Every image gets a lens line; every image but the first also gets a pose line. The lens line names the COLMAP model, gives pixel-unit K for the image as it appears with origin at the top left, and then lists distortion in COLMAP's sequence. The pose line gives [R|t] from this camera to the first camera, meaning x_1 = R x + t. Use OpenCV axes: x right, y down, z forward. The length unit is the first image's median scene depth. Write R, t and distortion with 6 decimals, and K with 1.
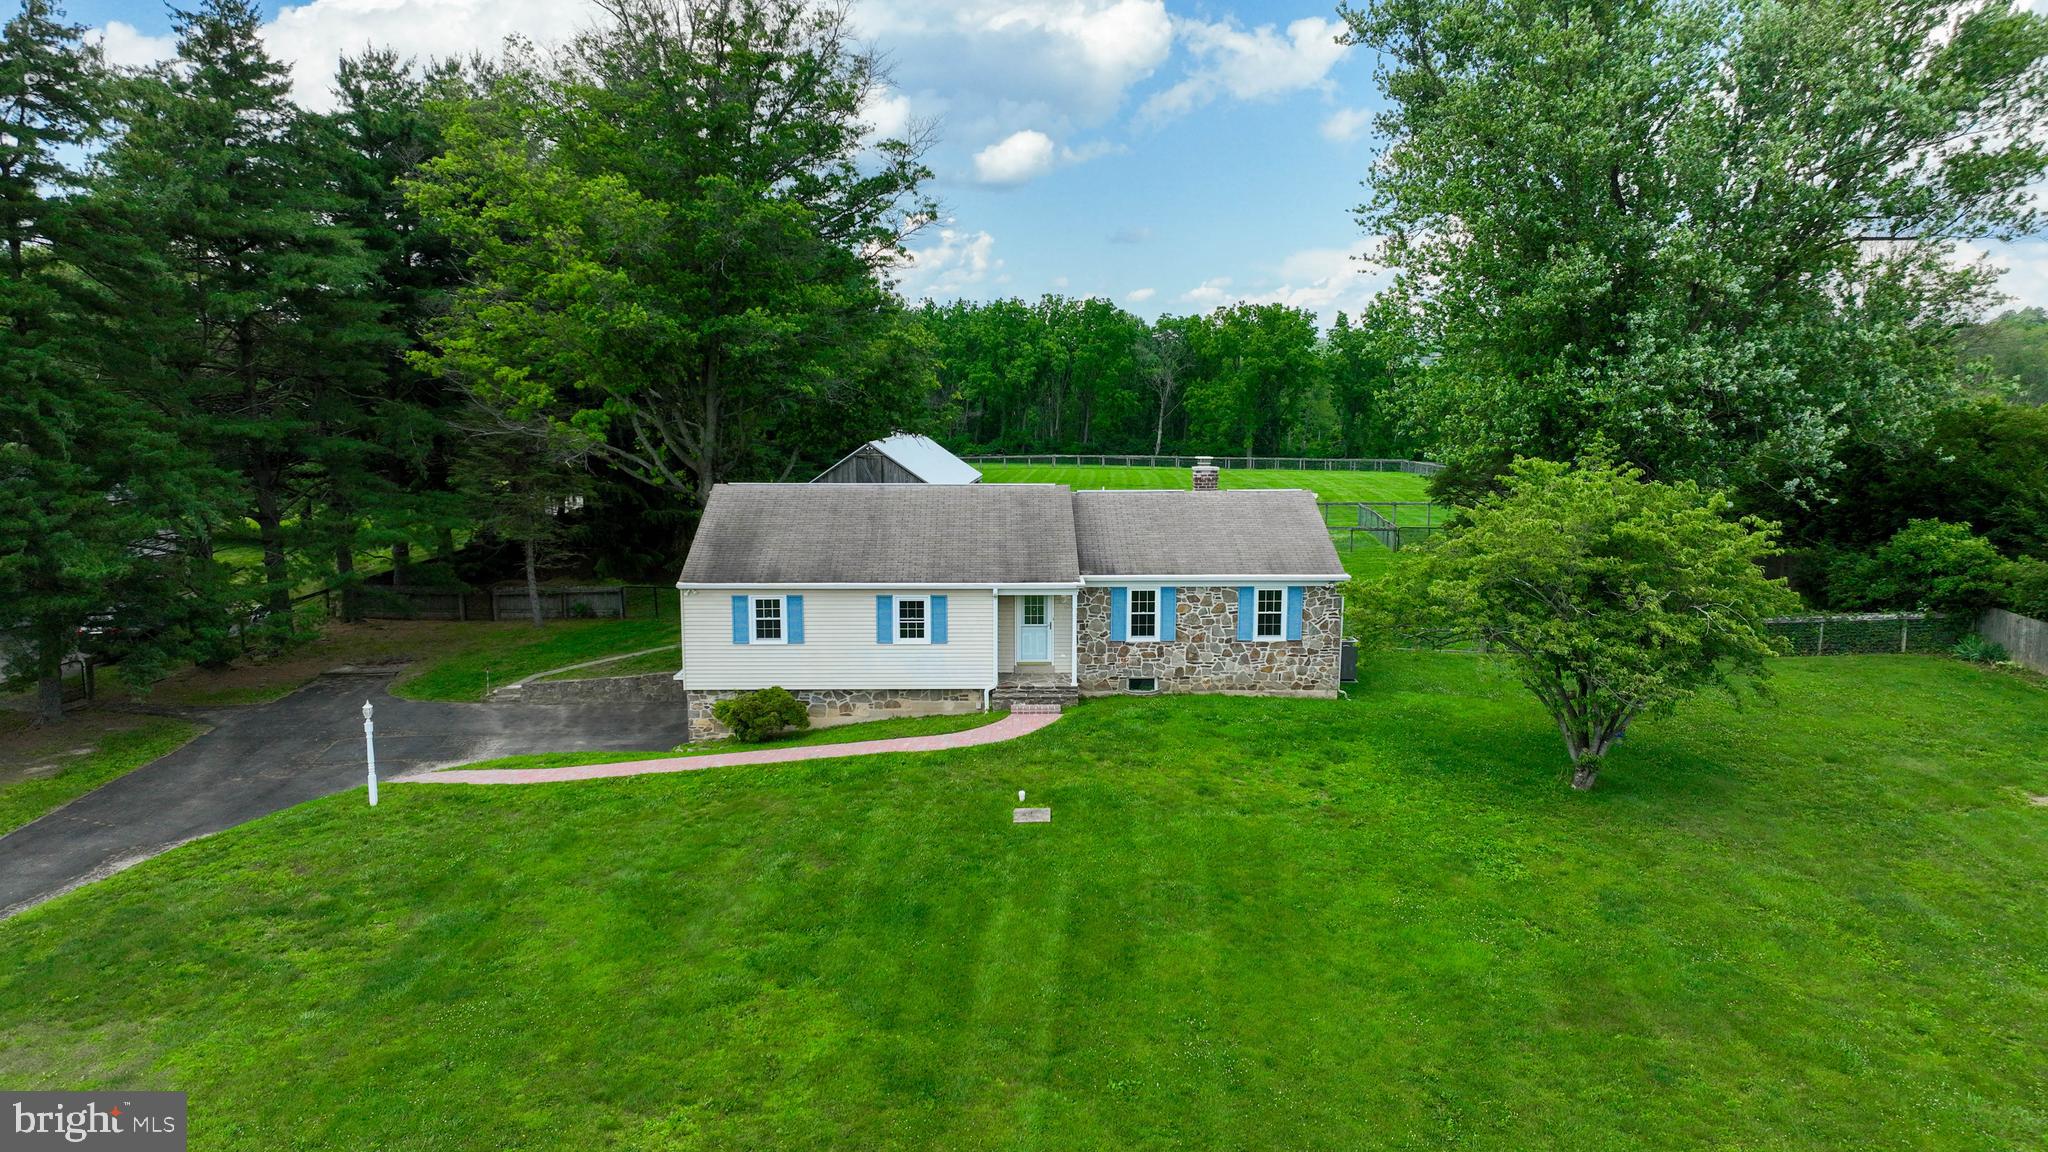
lens RADIAL K [[1437.9, 0, 1029.2], [0, 1437.9, 577.8], [0, 0, 1]] dist [-0.002457, 0.018414]
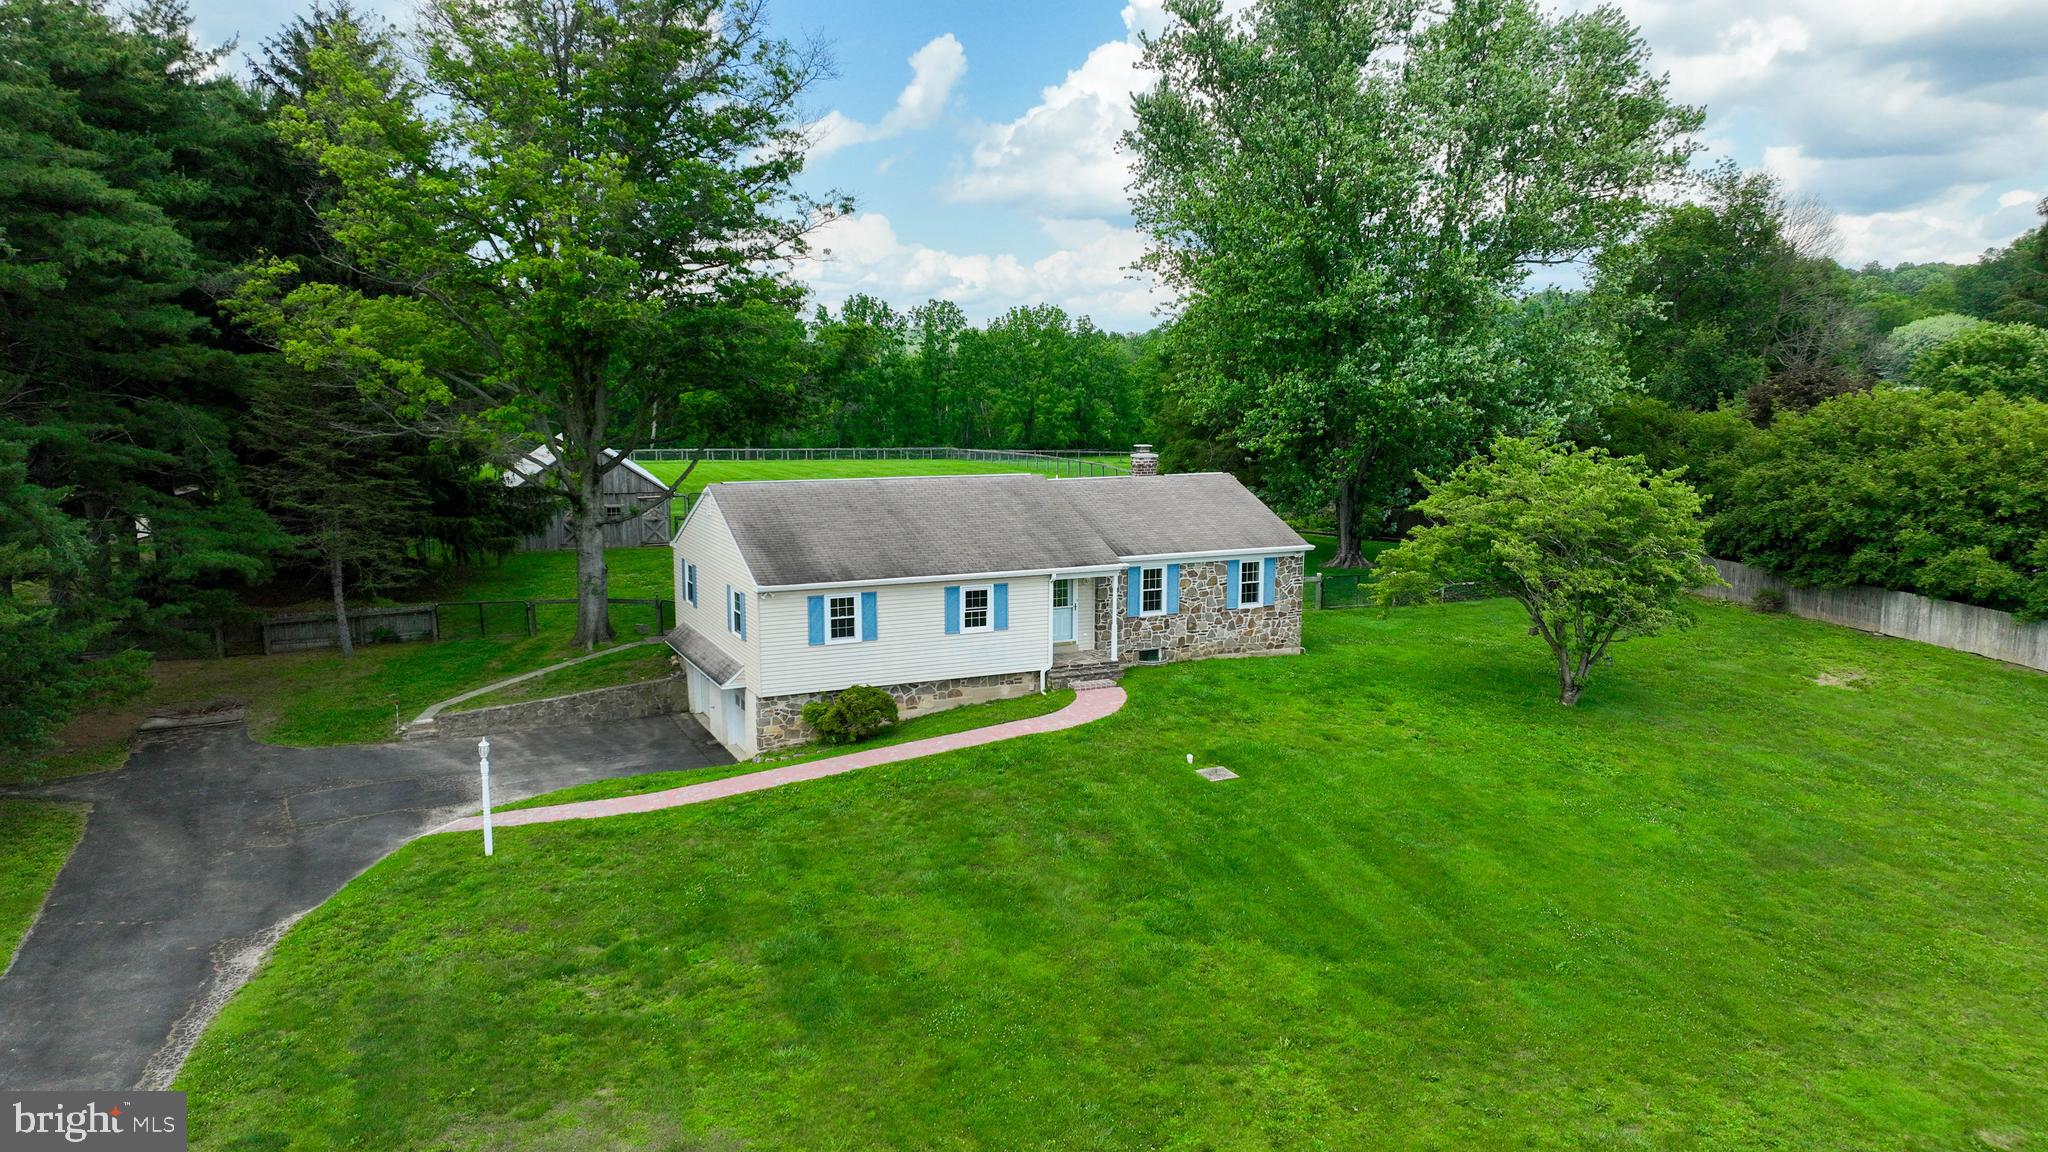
lens RADIAL K [[1437.9, 0, 1029.2], [0, 1437.9, 577.8], [0, 0, 1]] dist [-0.002457, 0.018414]
pose [[0.911656, -0.057964, 0.406846, -0.463526], [0.055340, 0.998301, 0.018223, -0.009590], [-0.407211, 0.005901, 0.913315, 0.047780]]
